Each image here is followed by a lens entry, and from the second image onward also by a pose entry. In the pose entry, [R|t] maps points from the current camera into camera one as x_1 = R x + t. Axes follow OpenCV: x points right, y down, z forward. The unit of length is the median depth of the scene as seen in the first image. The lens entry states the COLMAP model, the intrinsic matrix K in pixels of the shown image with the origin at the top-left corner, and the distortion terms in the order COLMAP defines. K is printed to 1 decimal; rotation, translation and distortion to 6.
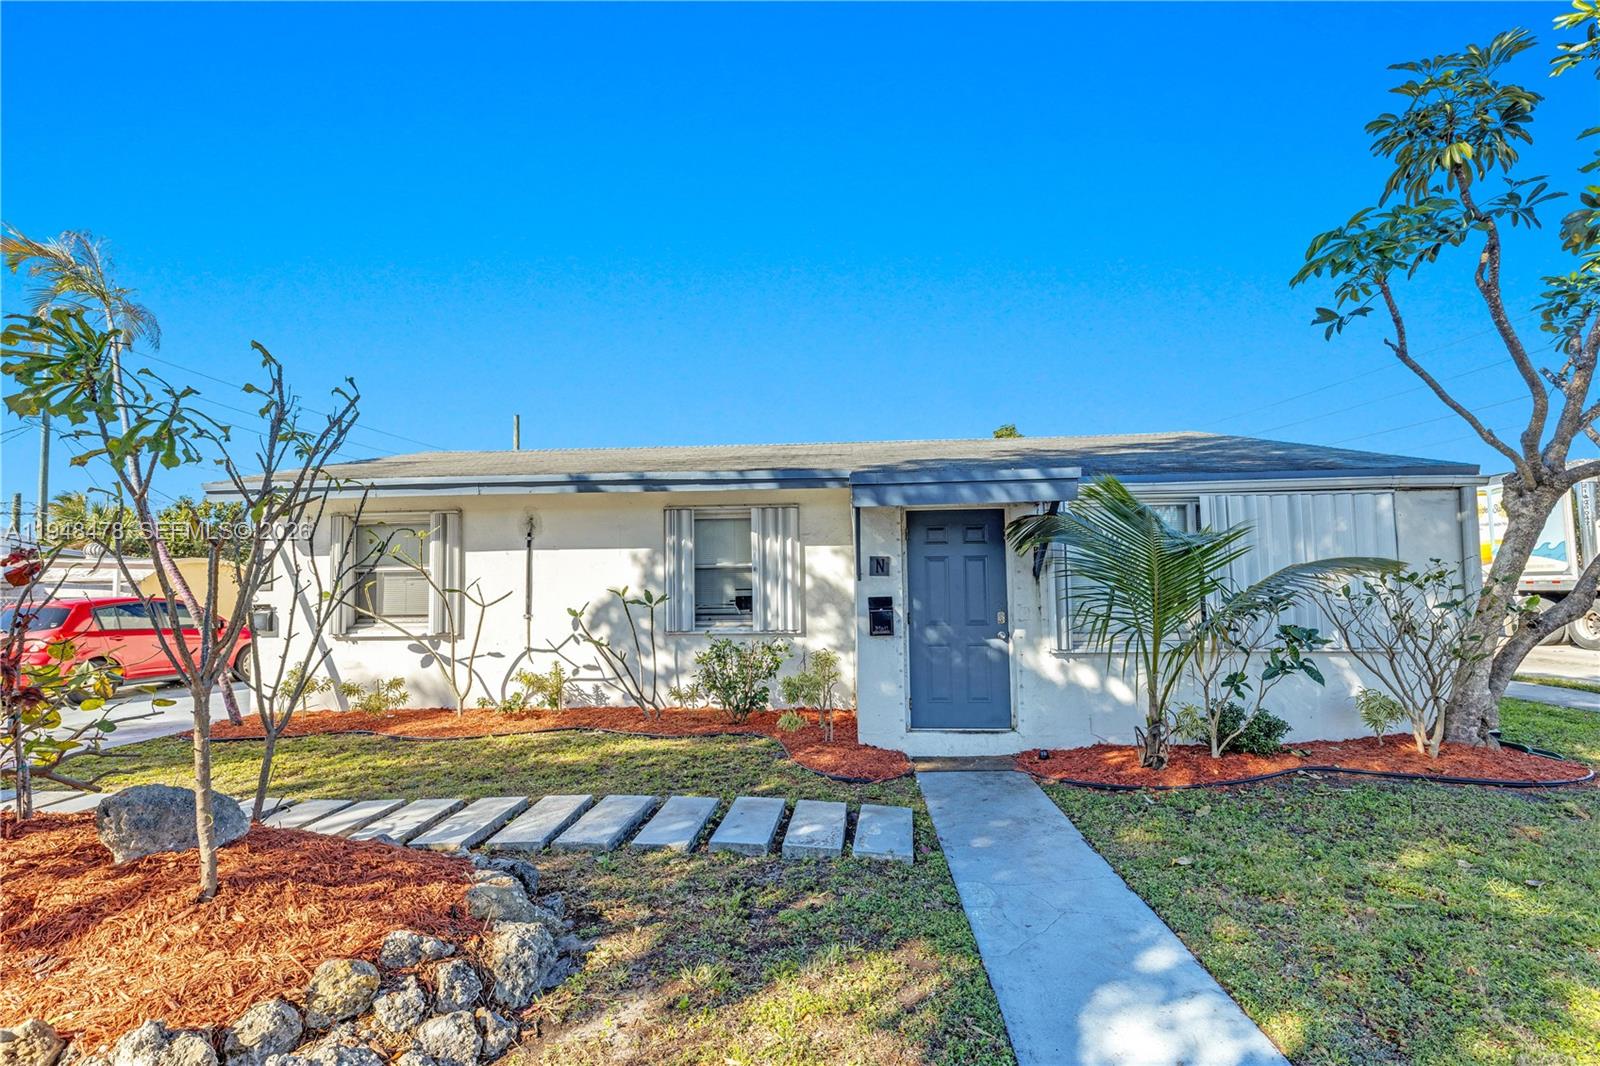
lens RADIAL K [[741.5, 0, 800.0], [0, 741.5, 533.0], [0, 0, 1]] dist [-0.000760, -0.000141]
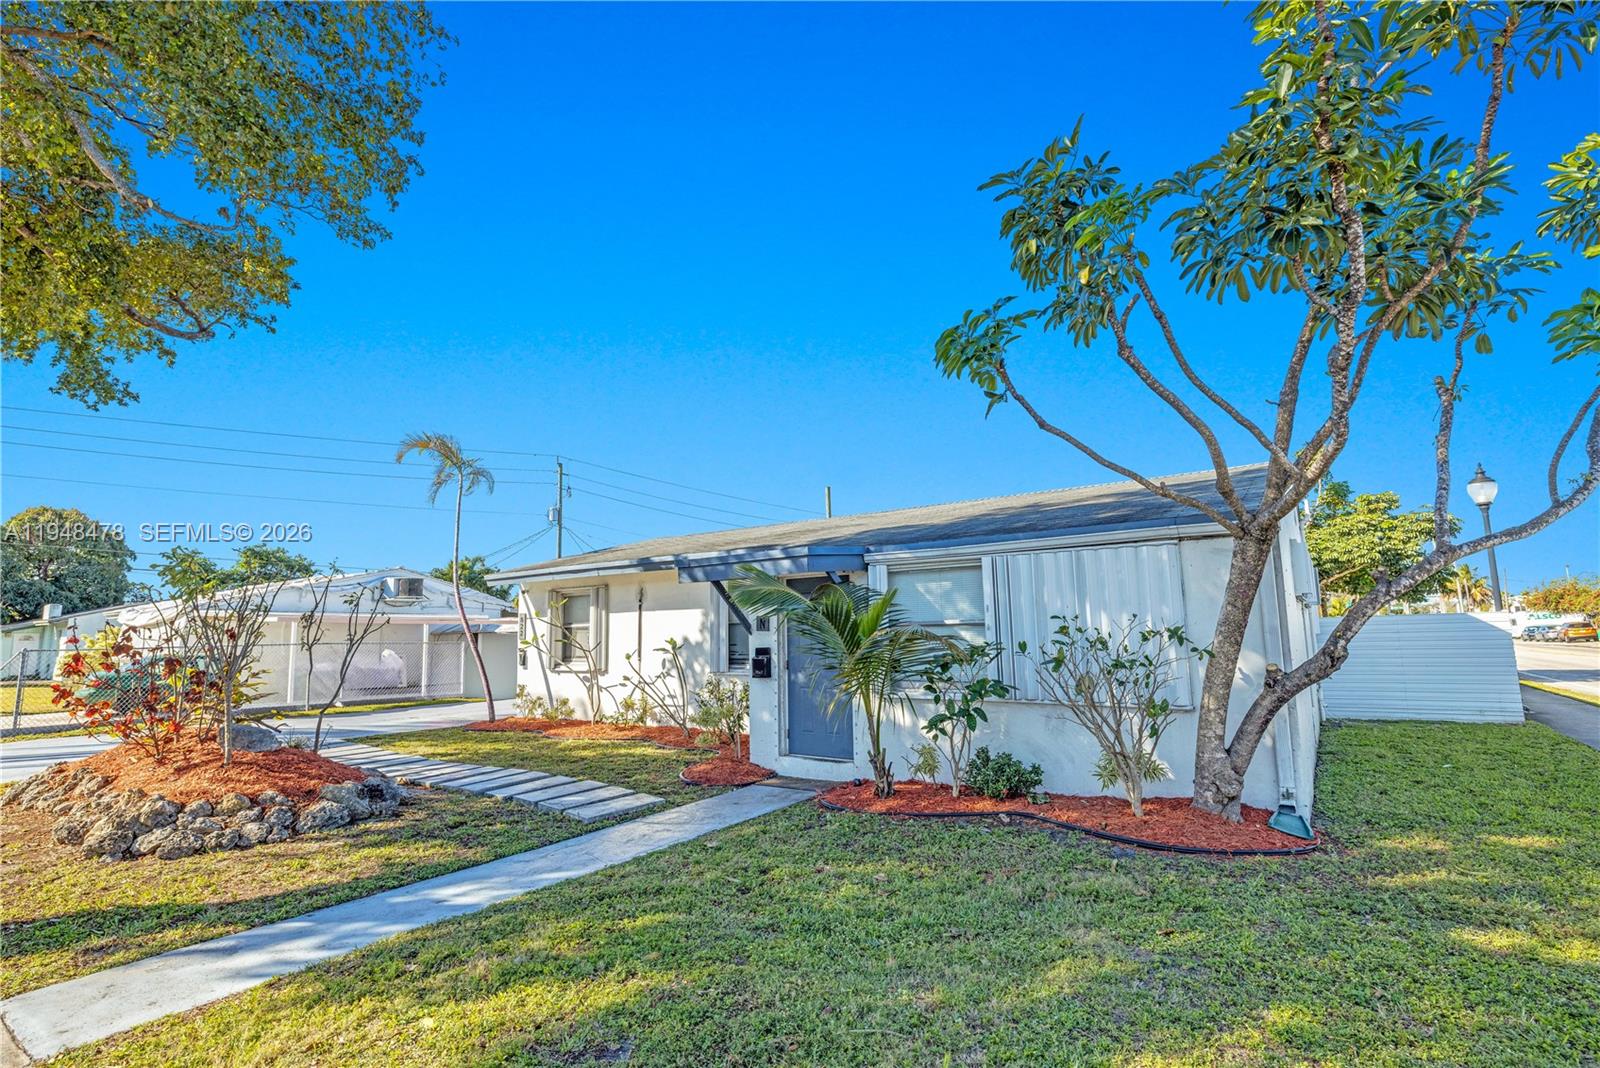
lens RADIAL K [[716.1, 0, 800.0], [0, 716.1, 534.0], [0, 0, 1]] dist [-0.016339, -0.000058]
pose [[0.862997, -0.070750, -0.500230, 0.614196], [0.038606, 0.996486, -0.074336, -0.011860], [0.503731, 0.044840, 0.862696, -0.037229]]
